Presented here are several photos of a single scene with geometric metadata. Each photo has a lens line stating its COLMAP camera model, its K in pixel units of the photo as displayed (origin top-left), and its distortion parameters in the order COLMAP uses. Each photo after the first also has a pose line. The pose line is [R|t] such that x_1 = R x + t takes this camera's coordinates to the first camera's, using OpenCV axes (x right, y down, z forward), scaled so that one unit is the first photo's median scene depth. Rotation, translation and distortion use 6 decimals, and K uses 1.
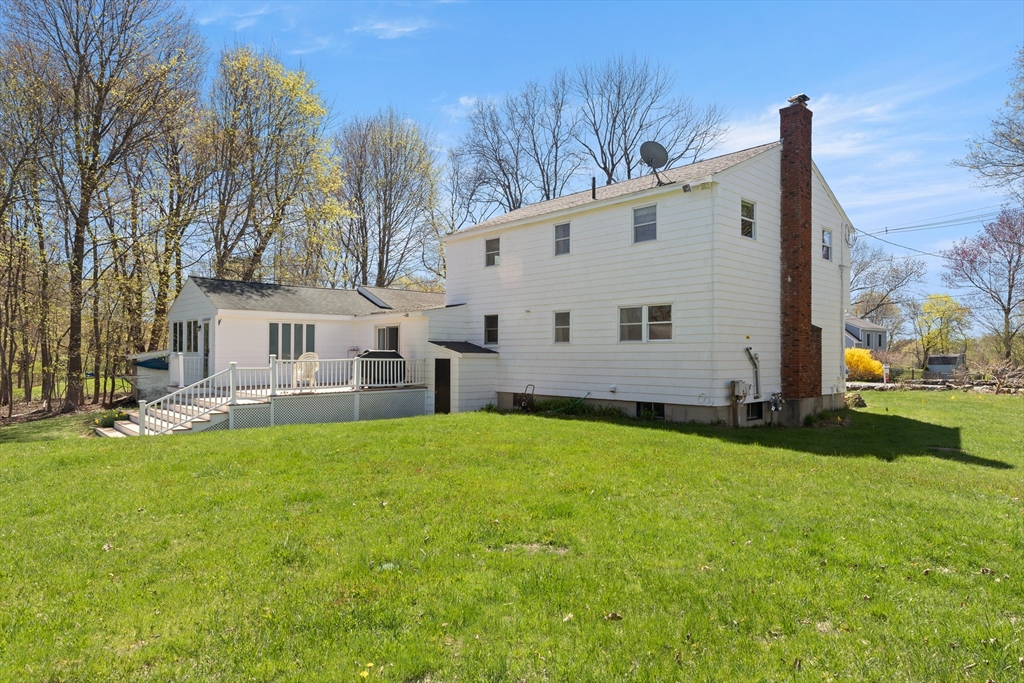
lens RADIAL K [[650.3, 0, 512.0], [0, 650.3, 341.5], [0, 0, 1]] dist [-0.003138, 0.000023]
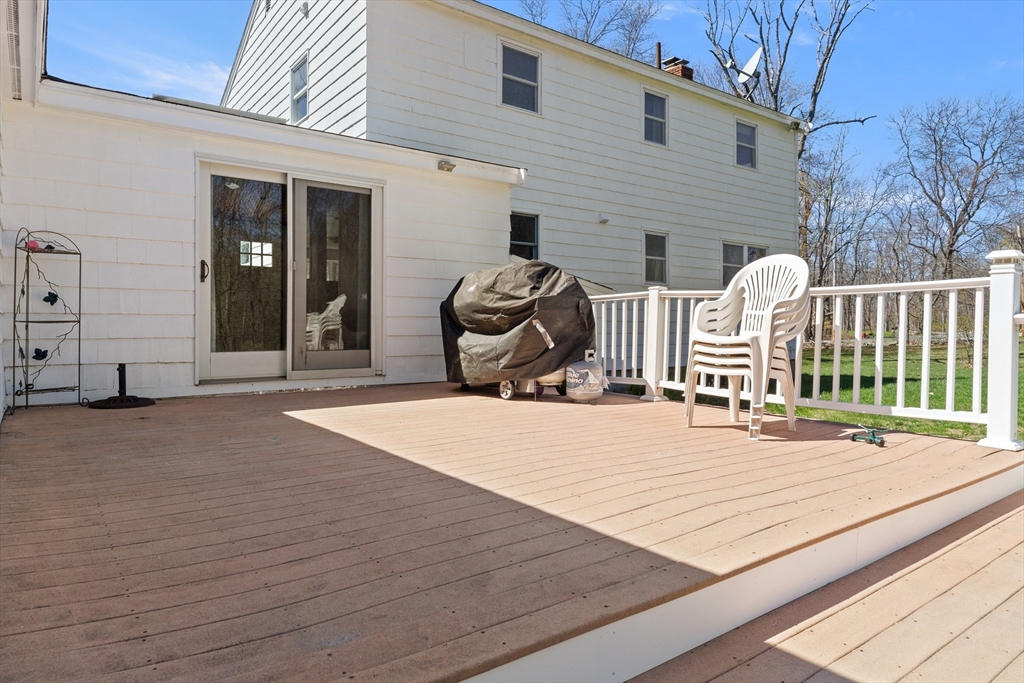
lens RADIAL K [[650.3, 0, 512.0], [0, 650.3, 341.5], [0, 0, 1]] dist [-0.003138, 0.000023]
pose [[0.068285, -0.026932, 0.997302, -0.556089], [-0.021266, 0.999369, 0.028444, 0.043317], [-0.997439, -0.023150, 0.067669, 1.071545]]
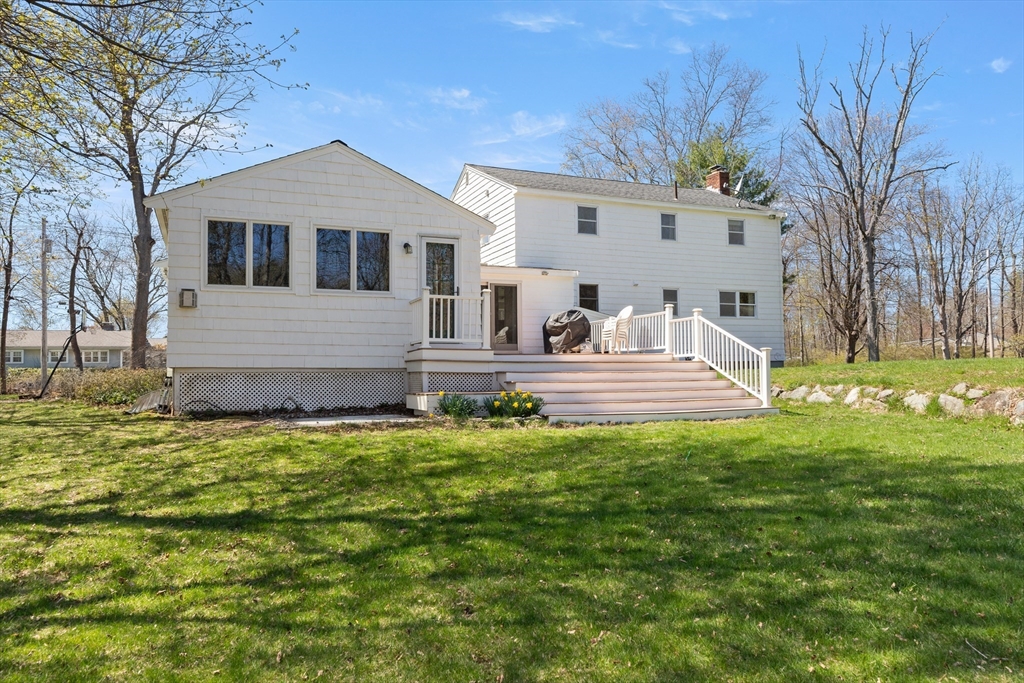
lens RADIAL K [[728.3, 0, 511.8], [0, 728.3, 371.0], [0, 0, 1]] dist [0.000848, 0.000346]
pose [[0.300851, -0.003573, 0.953665, -1.227856], [-0.003605, 0.999982, 0.004883, 0.093763], [-0.953664, -0.004907, 0.300832, 0.858629]]
